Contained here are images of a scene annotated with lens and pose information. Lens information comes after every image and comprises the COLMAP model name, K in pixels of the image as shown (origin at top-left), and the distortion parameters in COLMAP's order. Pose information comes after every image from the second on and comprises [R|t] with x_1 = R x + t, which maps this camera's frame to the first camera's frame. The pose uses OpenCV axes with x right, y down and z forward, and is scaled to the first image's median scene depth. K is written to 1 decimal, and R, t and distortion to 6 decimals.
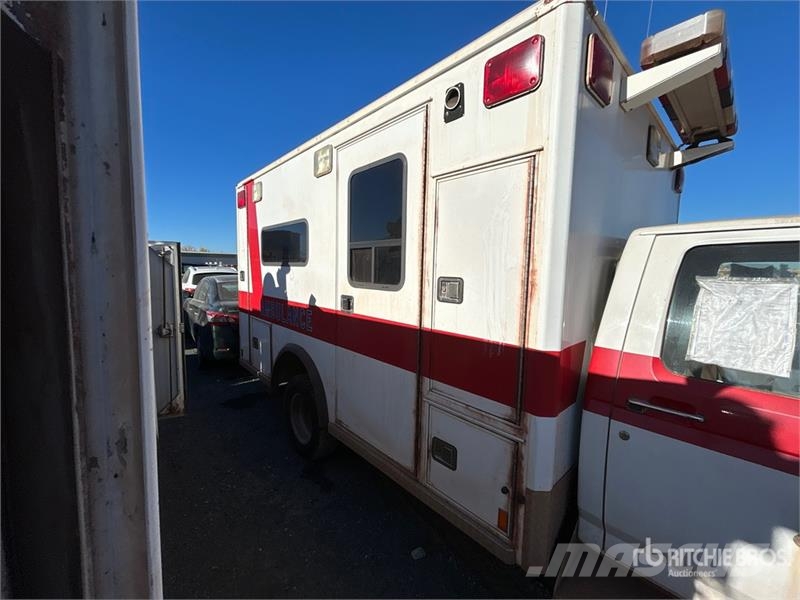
lens RADIAL K [[321.2, 0, 398.4], [0, 321.2, 299.3], [0, 0, 1]] dist [0.000626, 0.000050]
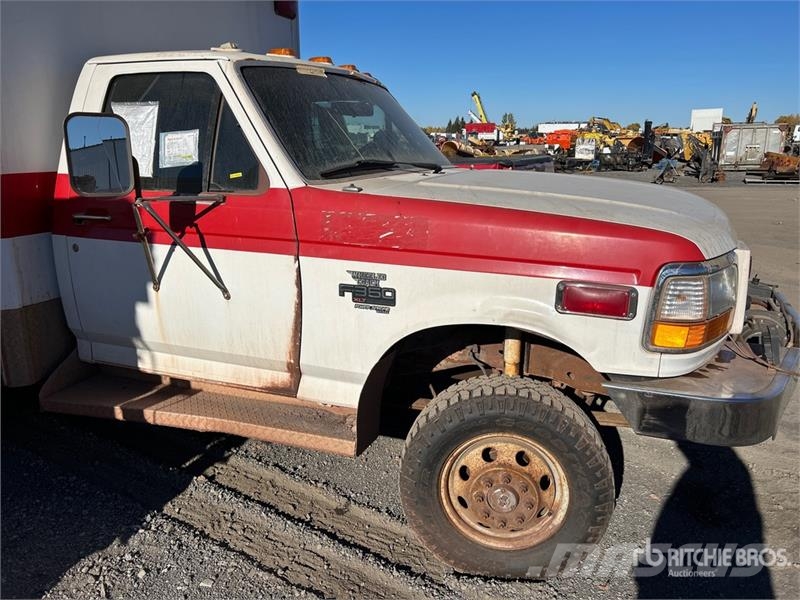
lens RADIAL K [[596.1, 0, 401.6], [0, 596.1, 297.9], [0, 0, 1]] dist [0.097203, -0.122955]
pose [[0.901365, -0.123579, 0.415054, 0.400532], [0.051549, 0.982223, 0.180501, 0.130316], [-0.429982, -0.141302, 0.891711, -0.698241]]
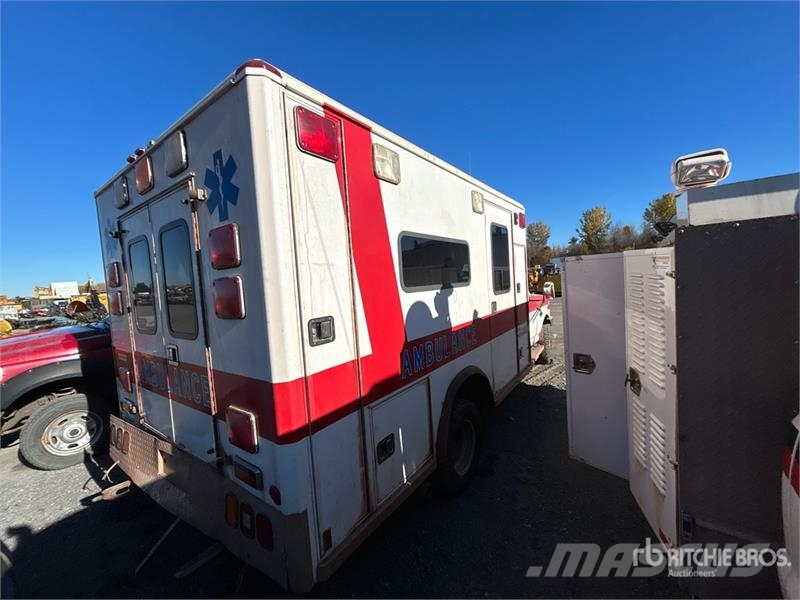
lens RADIAL K [[321.2, 0, 398.4], [0, 321.2, 299.3], [0, 0, 1]] dist [0.000626, 0.000050]
pose [[-0.198648, -0.066023, 0.977845, -1.334965], [0.149378, 0.984032, 0.096787, -0.202837], [-0.968620, 0.165296, -0.185613, 1.484367]]
